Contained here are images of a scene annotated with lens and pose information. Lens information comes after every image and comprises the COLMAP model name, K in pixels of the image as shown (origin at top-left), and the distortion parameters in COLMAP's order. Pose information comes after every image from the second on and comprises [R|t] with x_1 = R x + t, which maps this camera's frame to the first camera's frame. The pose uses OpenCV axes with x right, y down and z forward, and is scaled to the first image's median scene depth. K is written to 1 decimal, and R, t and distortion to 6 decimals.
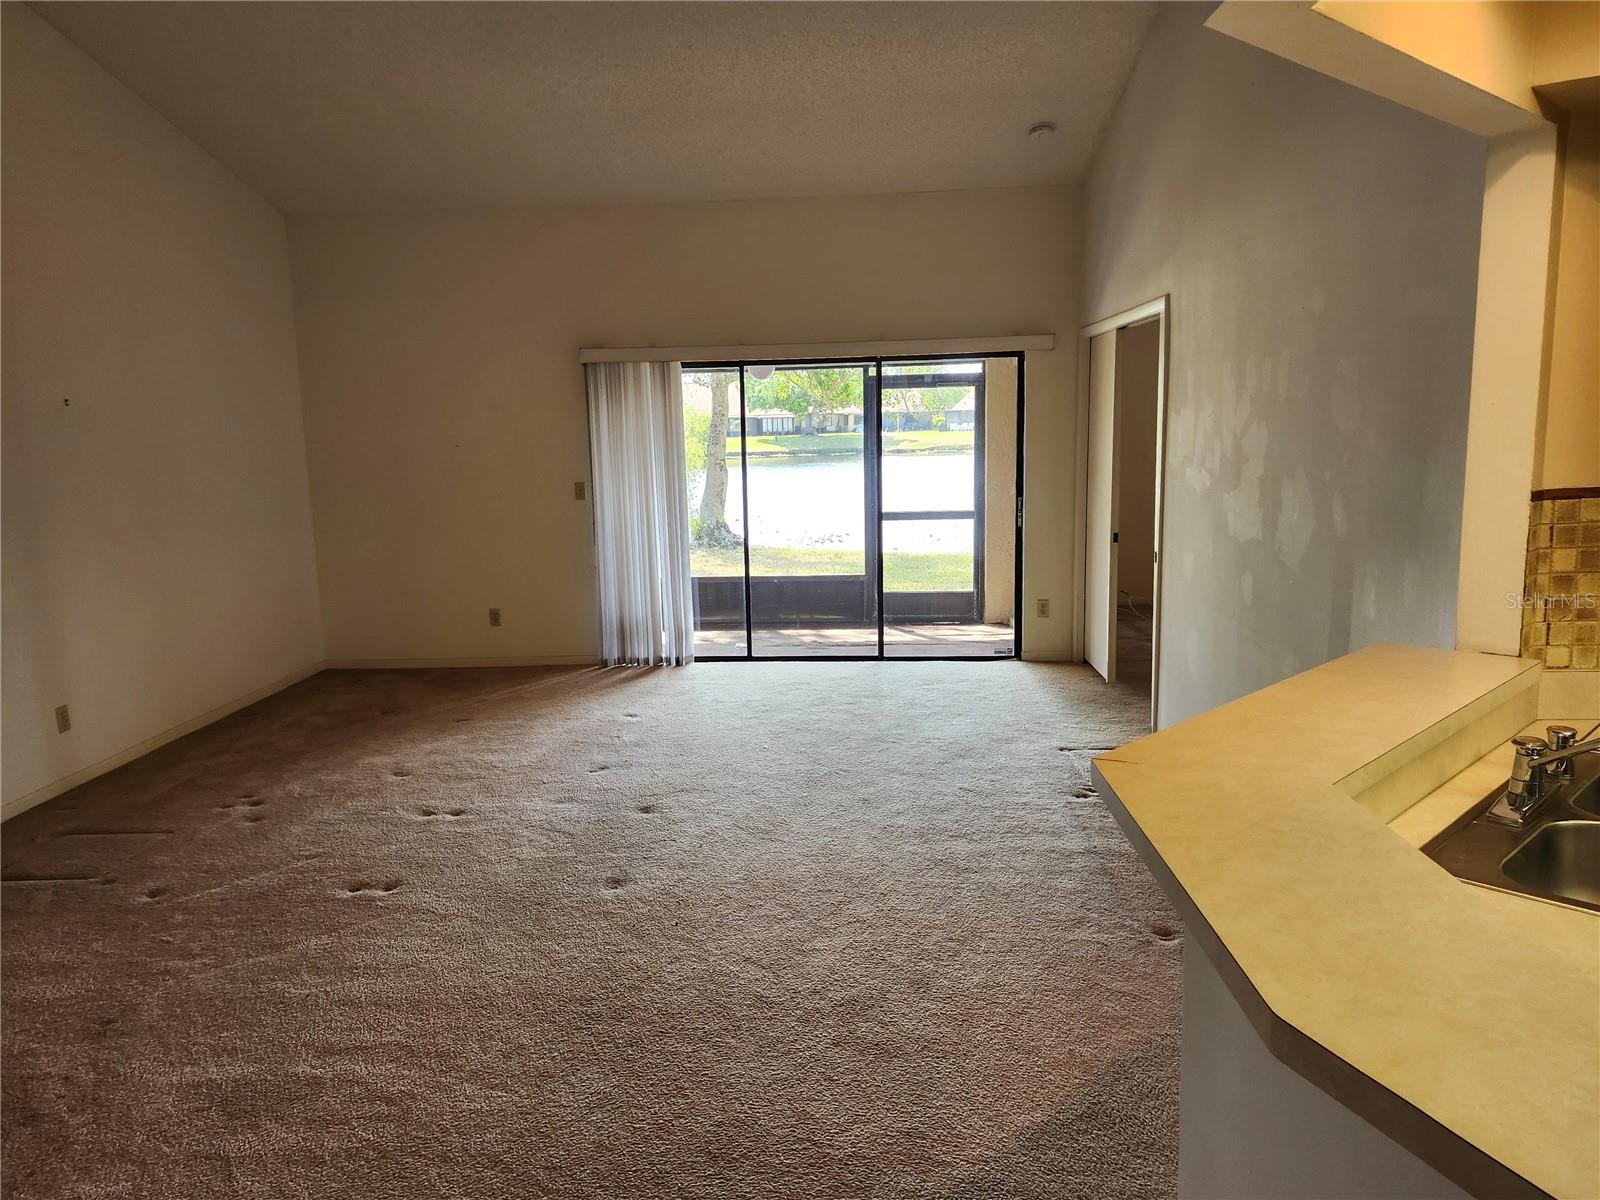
lens RADIAL K [[1105.3, 0, 778.1], [0, 1105.3, 589.4], [0, 0, 1]] dist [0.082910, -0.093369]
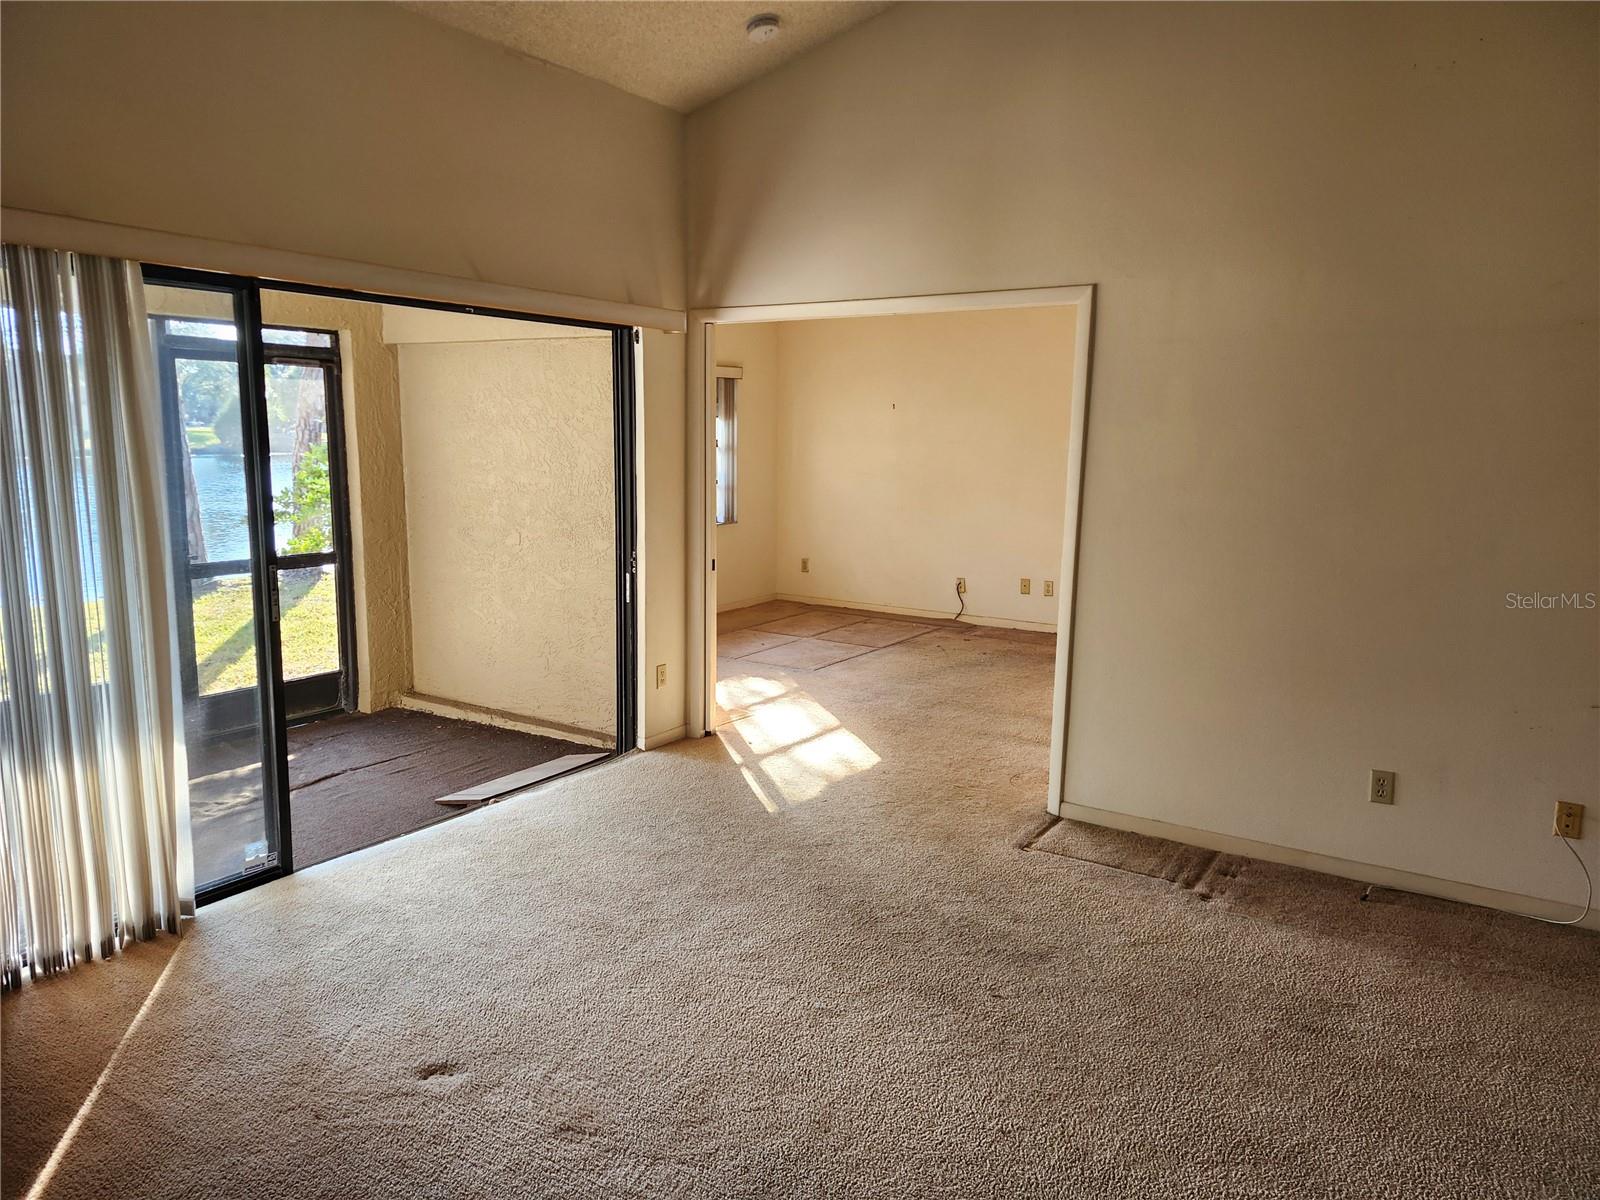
lens RADIAL K [[1105.3, 0, 785.2], [0, 1105.3, 605.3], [0, 0, 1]] dist [0.082910, -0.093369]
pose [[0.499070, -0.106443, 0.859999, -0.509370], [0.103179, 0.992666, 0.062987, -0.098359], [-0.860397, 0.057299, 0.506393, 0.772159]]
